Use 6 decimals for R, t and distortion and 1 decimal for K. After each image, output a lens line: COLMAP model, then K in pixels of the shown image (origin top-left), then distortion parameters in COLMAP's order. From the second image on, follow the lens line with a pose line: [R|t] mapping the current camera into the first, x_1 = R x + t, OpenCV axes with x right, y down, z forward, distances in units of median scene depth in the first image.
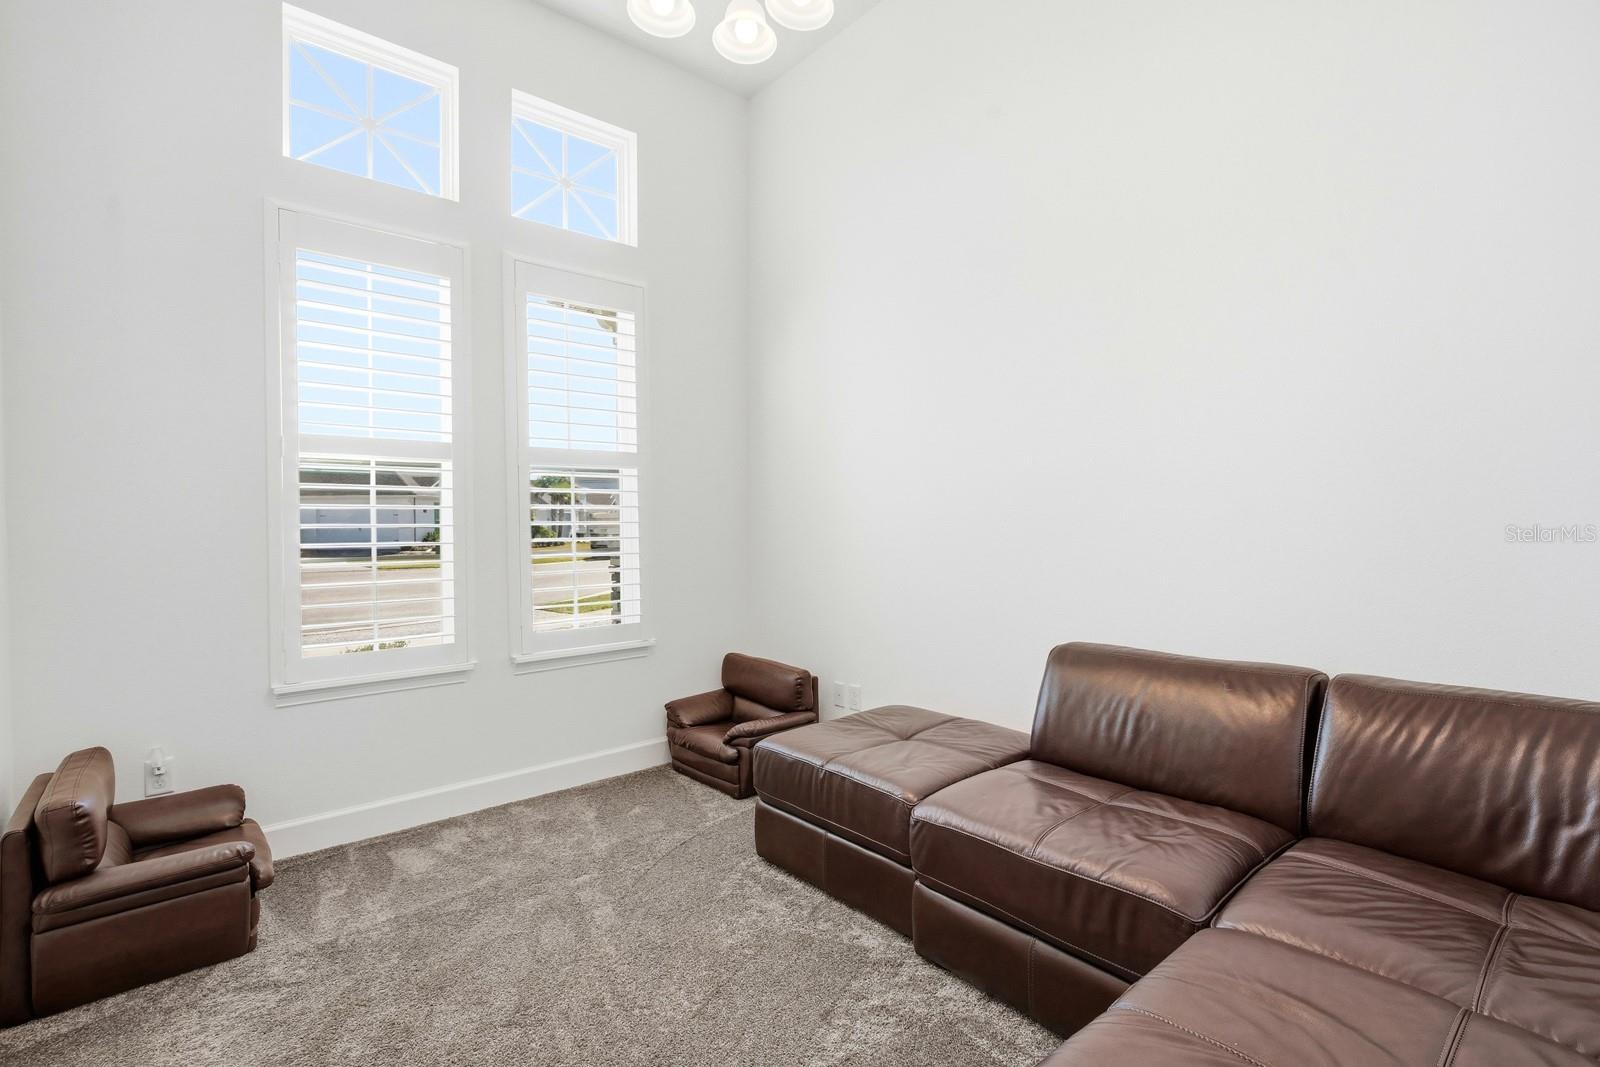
lens RADIAL K [[730.4, 0, 802.9], [0, 730.4, 528.2], [0, 0, 1]] dist [-0.012692, 0.005545]
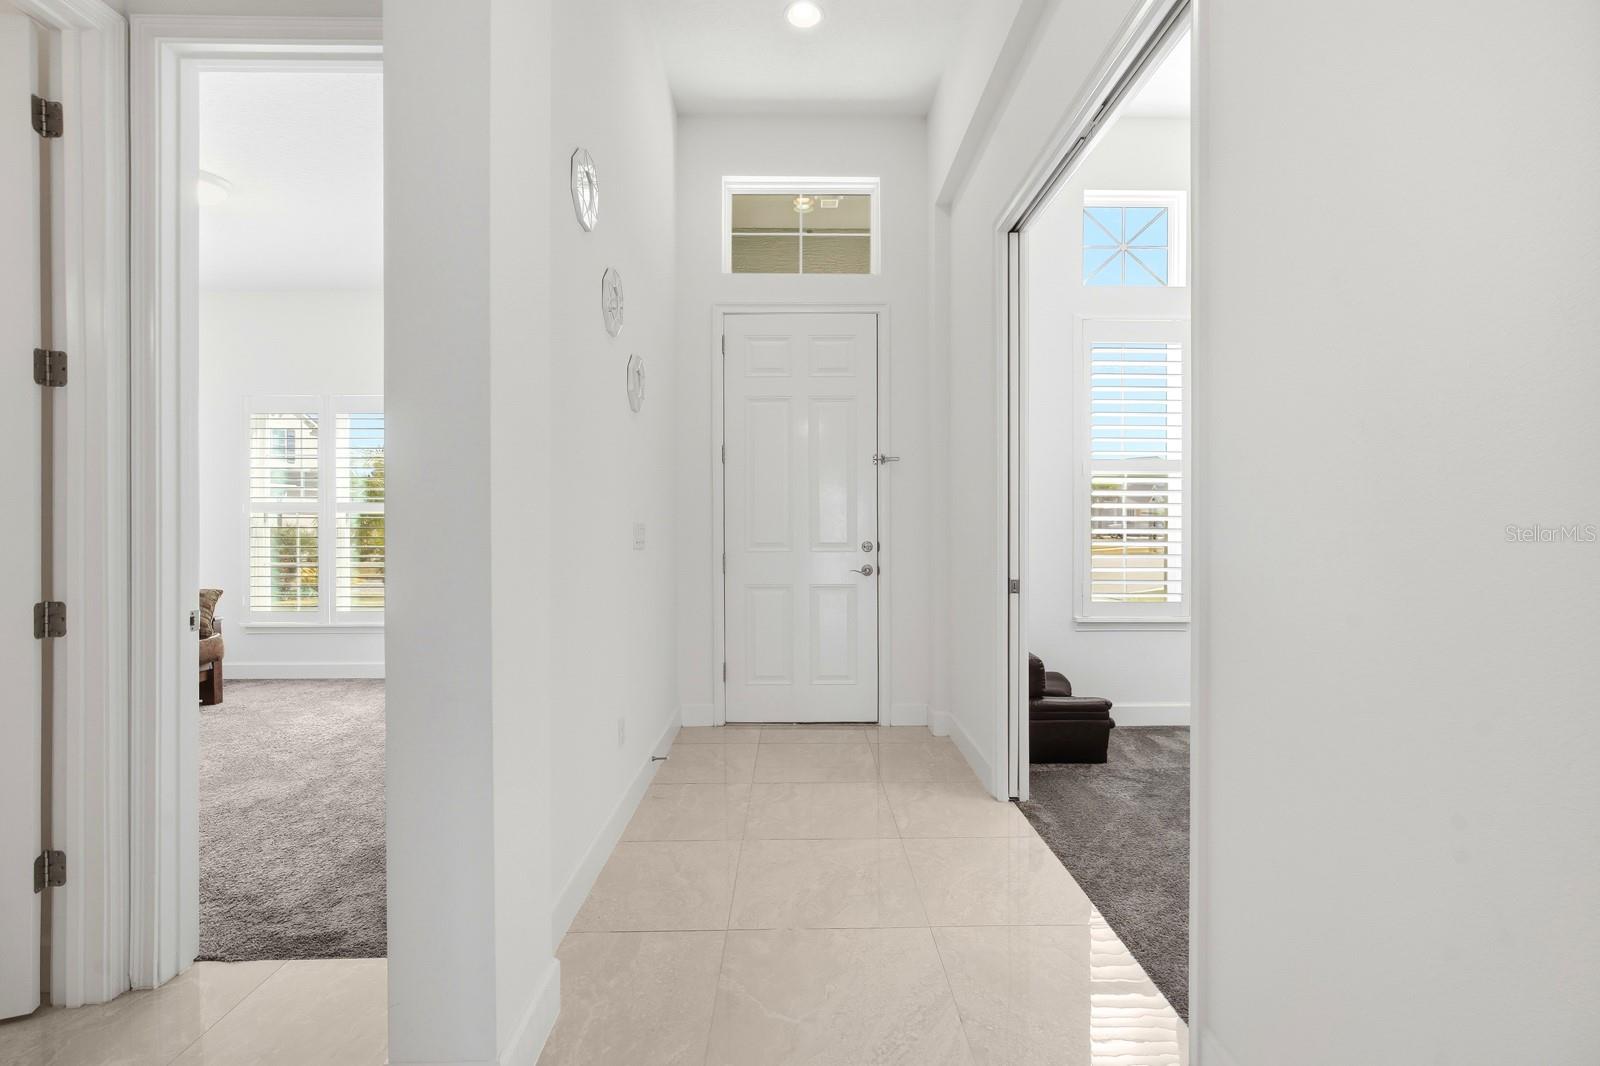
lens RADIAL K [[730.4, 0, 793.9], [0, 730.4, 528.3], [0, 0, 1]] dist [-0.012692, 0.005545]
pose [[0.782939, 0.008524, -0.622040, -0.182917], [-0.013515, 0.999903, -0.003308, 0.029840], [0.621951, 0.010997, 0.782979, -0.549009]]
